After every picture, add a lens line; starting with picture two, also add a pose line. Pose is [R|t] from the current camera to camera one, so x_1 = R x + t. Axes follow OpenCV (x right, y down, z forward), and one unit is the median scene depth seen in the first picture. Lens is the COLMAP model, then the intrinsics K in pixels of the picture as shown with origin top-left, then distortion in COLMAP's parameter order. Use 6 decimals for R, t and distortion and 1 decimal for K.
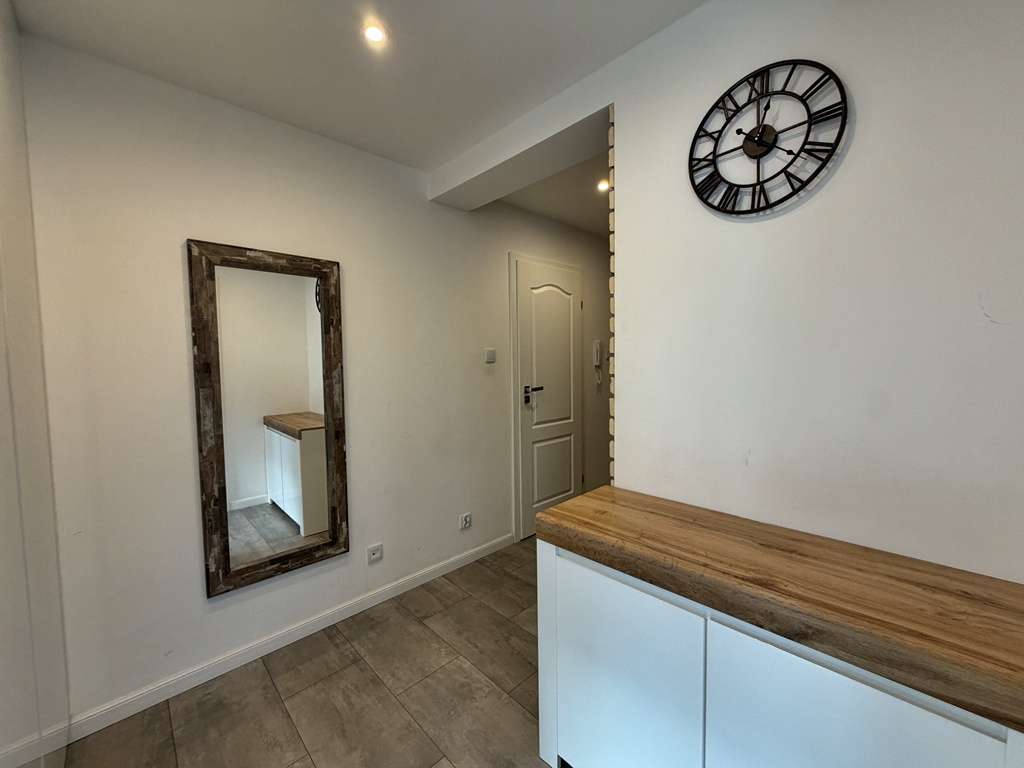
lens RADIAL K [[407.4, 0, 511.8], [0, 407.4, 382.9], [0, 0, 1]] dist [-0.000022, -0.000015]
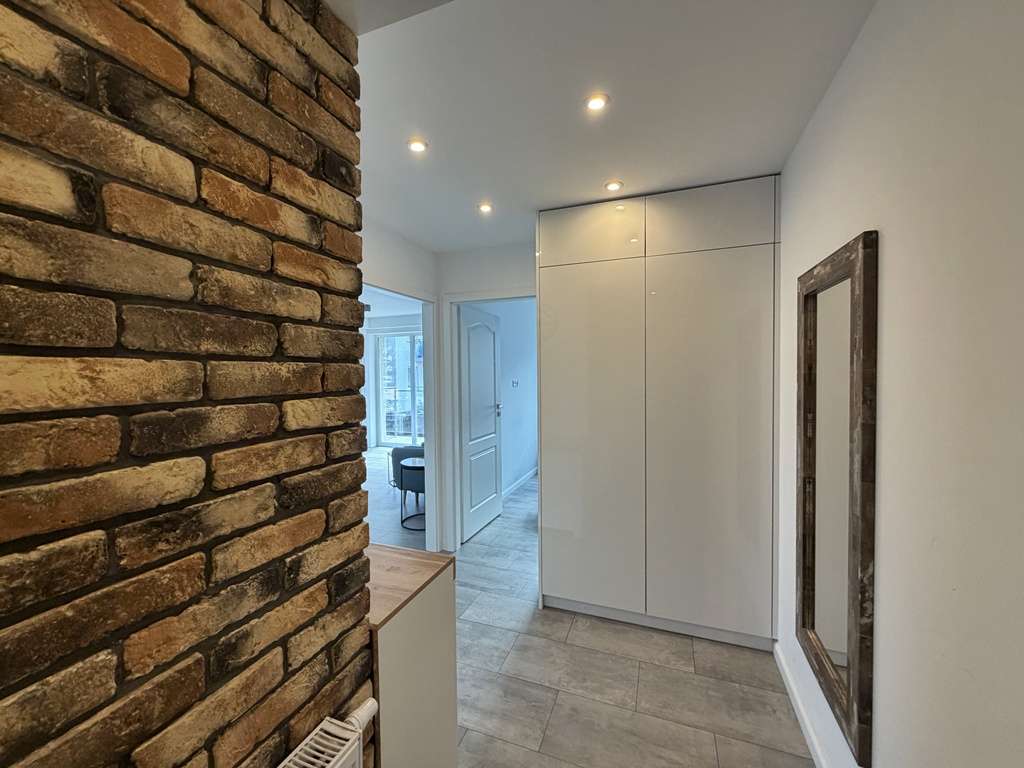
lens RADIAL K [[407.4, 0, 510.9], [0, 407.4, 381.4], [0, 0, 1]] dist [-0.000022, -0.000015]
pose [[-0.903593, 0.035950, -0.426881, 0.173501], [0.002418, 0.996885, 0.078834, -0.103353], [0.428385, 0.070202, -0.900865, 0.944762]]
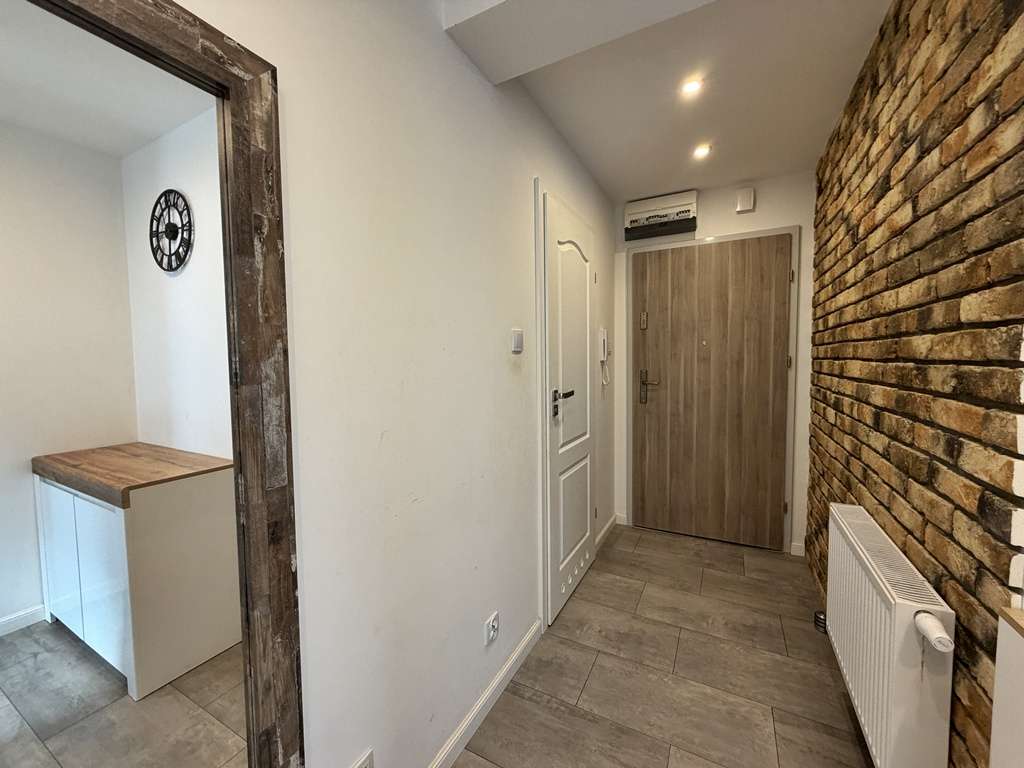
lens RADIAL K [[407.4, 0, 511.0], [0, 407.4, 382.9], [0, 0, 1]] dist [-0.000022, -0.000015]
pose [[0.952361, -0.014316, 0.304637, -0.244777], [0.015423, 0.999880, -0.001229, -0.004306], [-0.304583, 0.005869, 0.952468, 0.423937]]
